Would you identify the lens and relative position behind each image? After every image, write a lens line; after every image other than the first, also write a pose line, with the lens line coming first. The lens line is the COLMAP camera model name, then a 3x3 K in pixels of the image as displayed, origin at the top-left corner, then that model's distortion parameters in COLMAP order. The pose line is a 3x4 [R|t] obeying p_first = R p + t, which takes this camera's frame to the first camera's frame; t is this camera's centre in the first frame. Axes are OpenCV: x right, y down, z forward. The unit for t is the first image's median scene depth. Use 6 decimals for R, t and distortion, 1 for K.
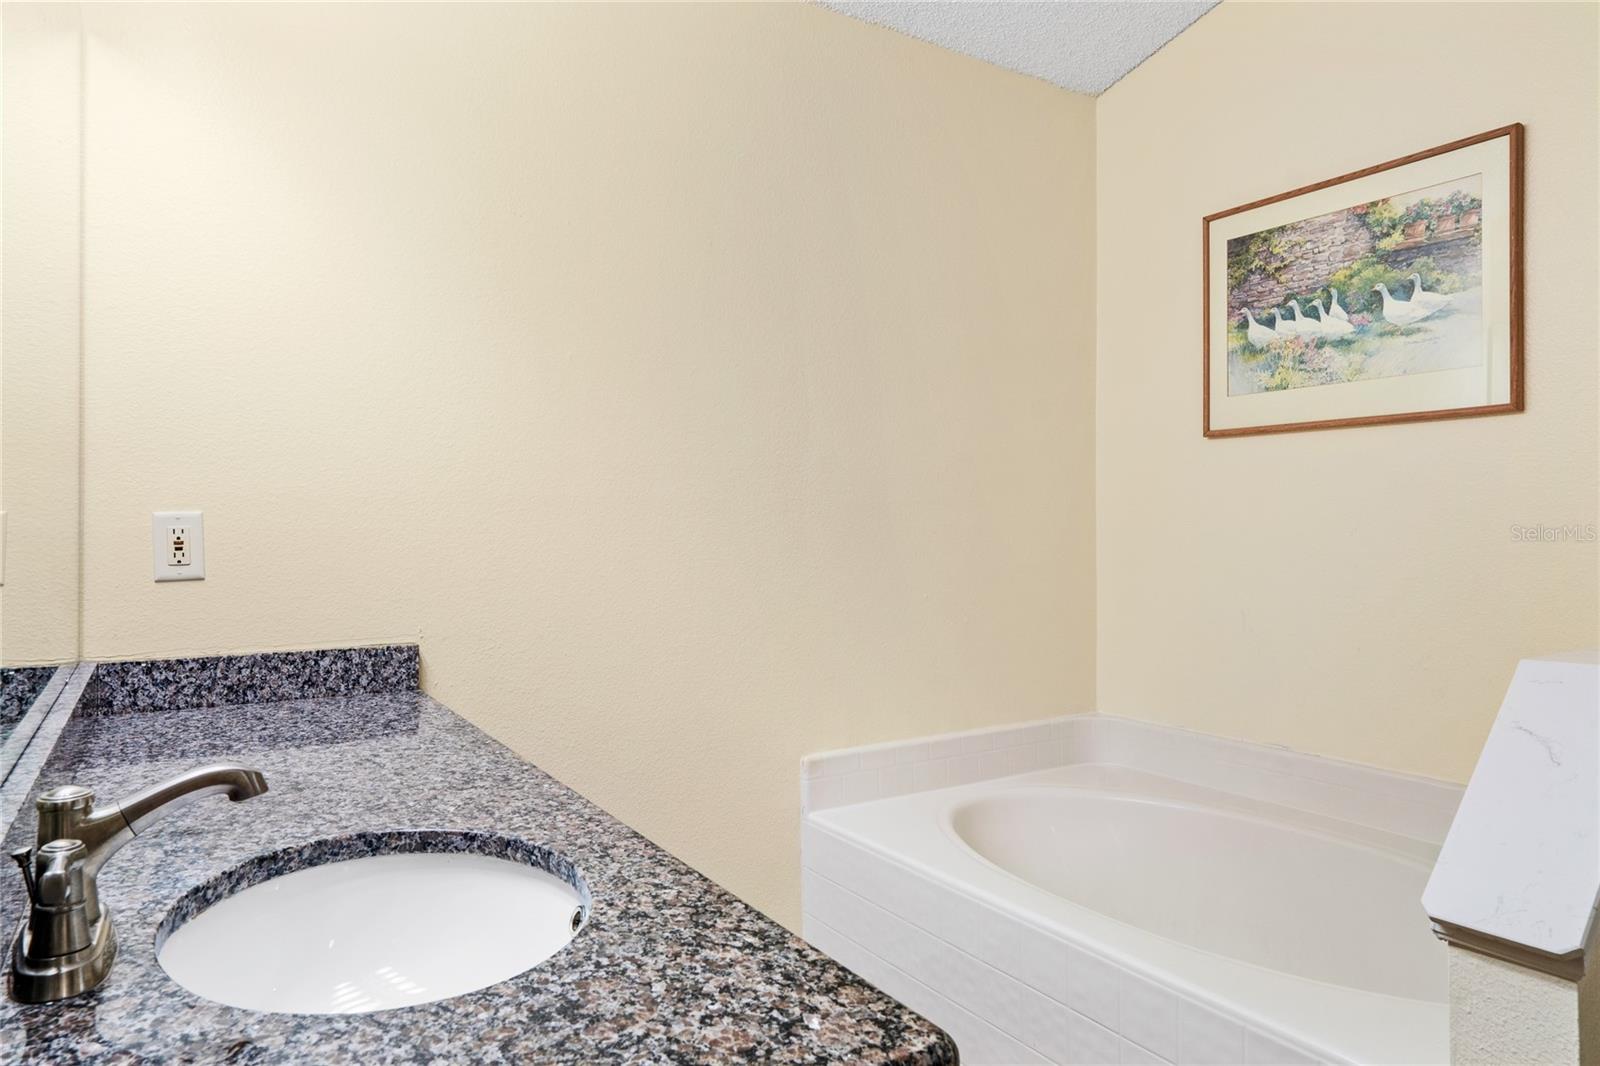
lens RADIAL K [[1001.0, 0, 799.1], [0, 1001.0, 520.0], [0, 0, 1]] dist [0.003920, -0.002308]
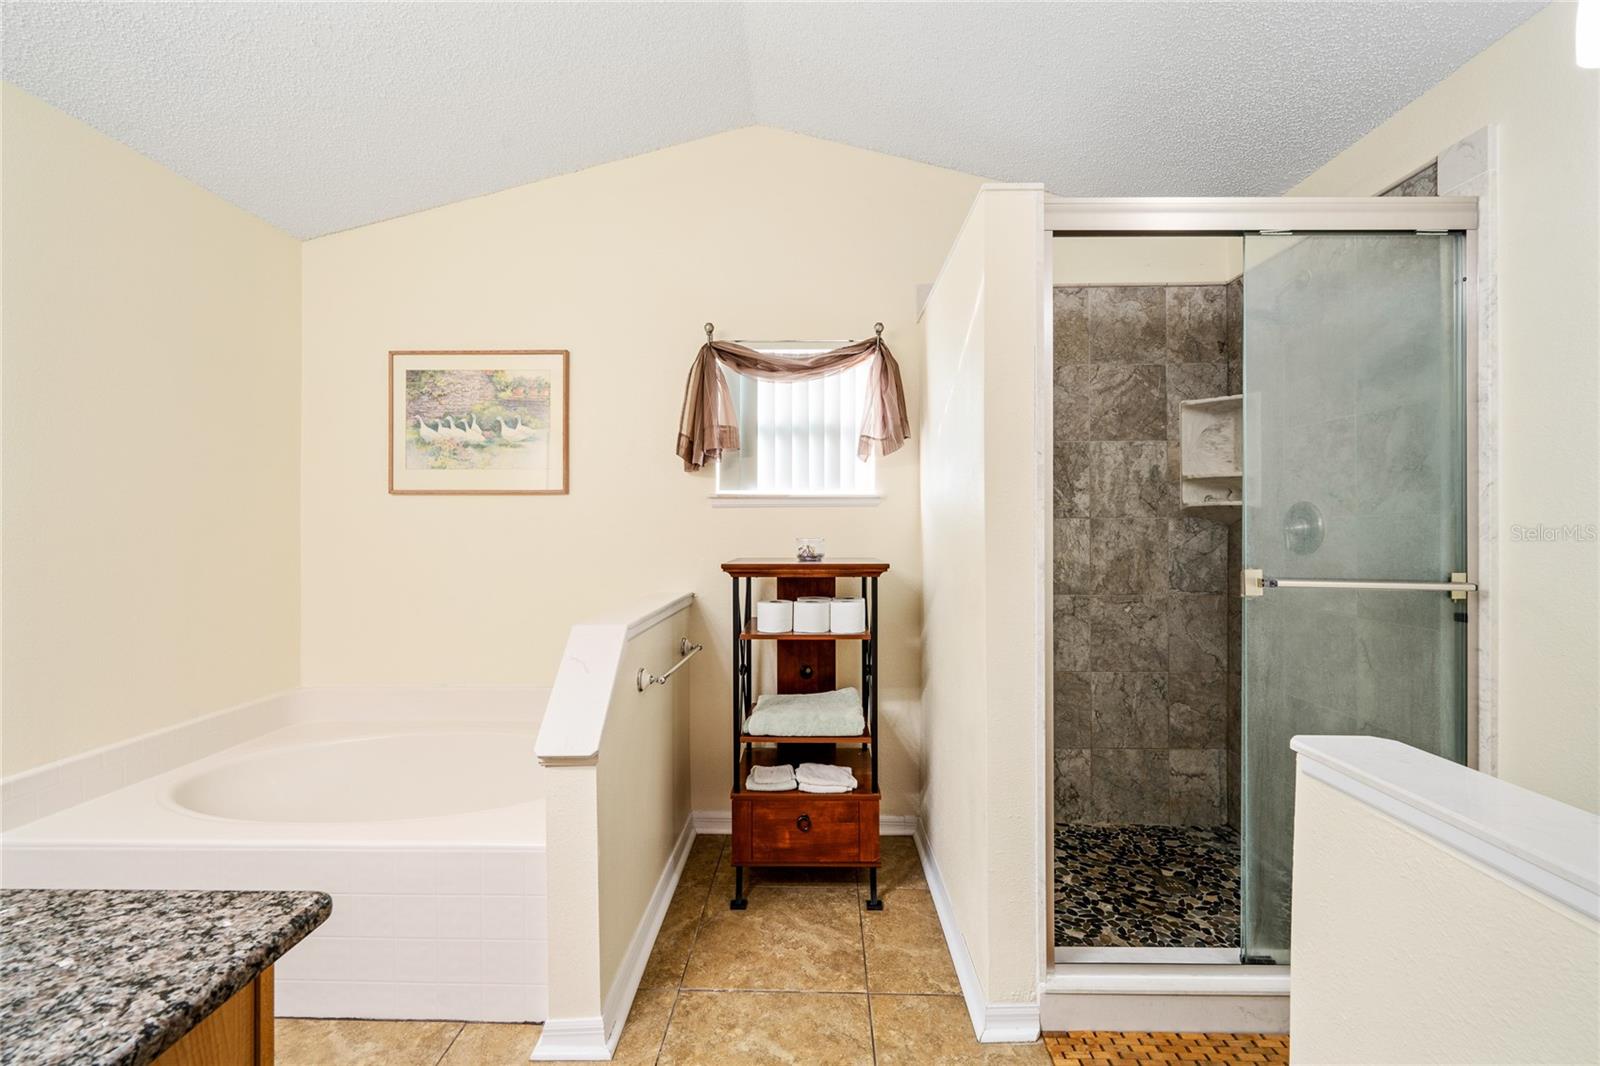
lens RADIAL K [[650.6, 0, 809.0], [0, 650.6, 526.4], [0, 0, 1]] dist [0.000497, -0.000875]
pose [[0.545659, 0.002620, 0.838004, -0.092543], [-0.005467, 0.999985, 0.000433, -0.041161], [-0.837990, -0.004817, 0.545665, -0.100317]]
